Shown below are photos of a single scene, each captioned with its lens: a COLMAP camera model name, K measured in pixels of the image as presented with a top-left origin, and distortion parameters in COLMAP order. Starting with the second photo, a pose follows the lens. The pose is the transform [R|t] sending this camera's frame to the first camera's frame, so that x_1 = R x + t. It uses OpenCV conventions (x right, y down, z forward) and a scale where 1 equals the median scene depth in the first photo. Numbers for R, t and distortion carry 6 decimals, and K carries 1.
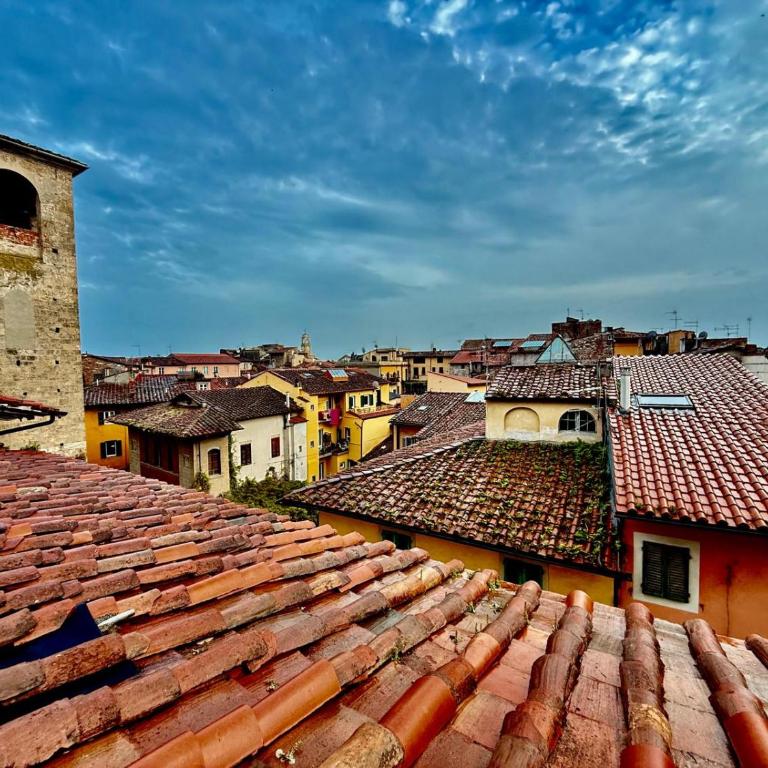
lens RADIAL K [[416.6, 0, 376.1], [0, 416.6, 378.8], [0, 0, 1]] dist [0.001805, 0.002693]
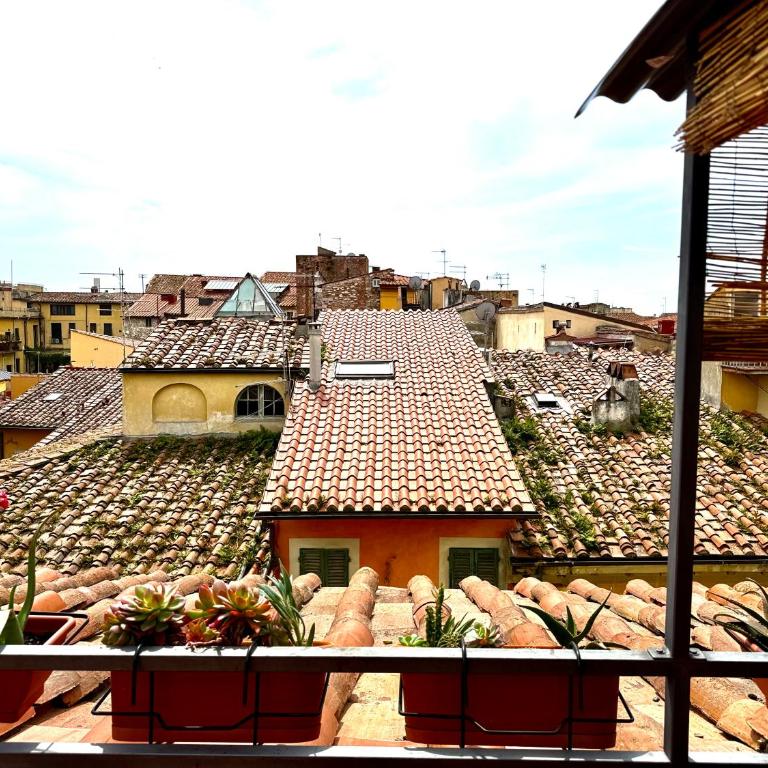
lens RADIAL K [[725.3, 0, 400.2], [0, 725.3, 376.6], [0, 0, 1]] dist [0.059542, 0.000000]
pose [[0.868491, -0.020529, 0.495280, 0.056748], [-0.000567, 0.999100, 0.042406, 0.006506], [-0.495705, -0.037110, 0.867698, -0.095530]]
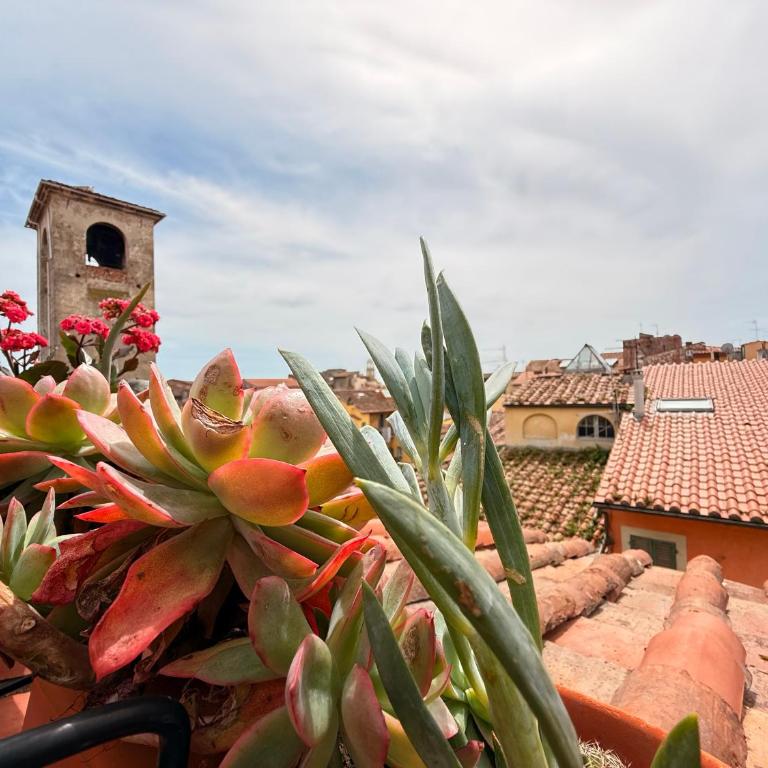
lens RADIAL K [[416.6, 0, 378.2], [0, 416.6, 382.0], [0, 0, 1]] dist [0.001805, 0.002693]
pose [[0.987828, -0.011976, -0.155087, 0.077469], [0.004206, 0.998724, -0.050334, 0.026214], [0.155492, 0.049069, 0.986618, -0.045812]]
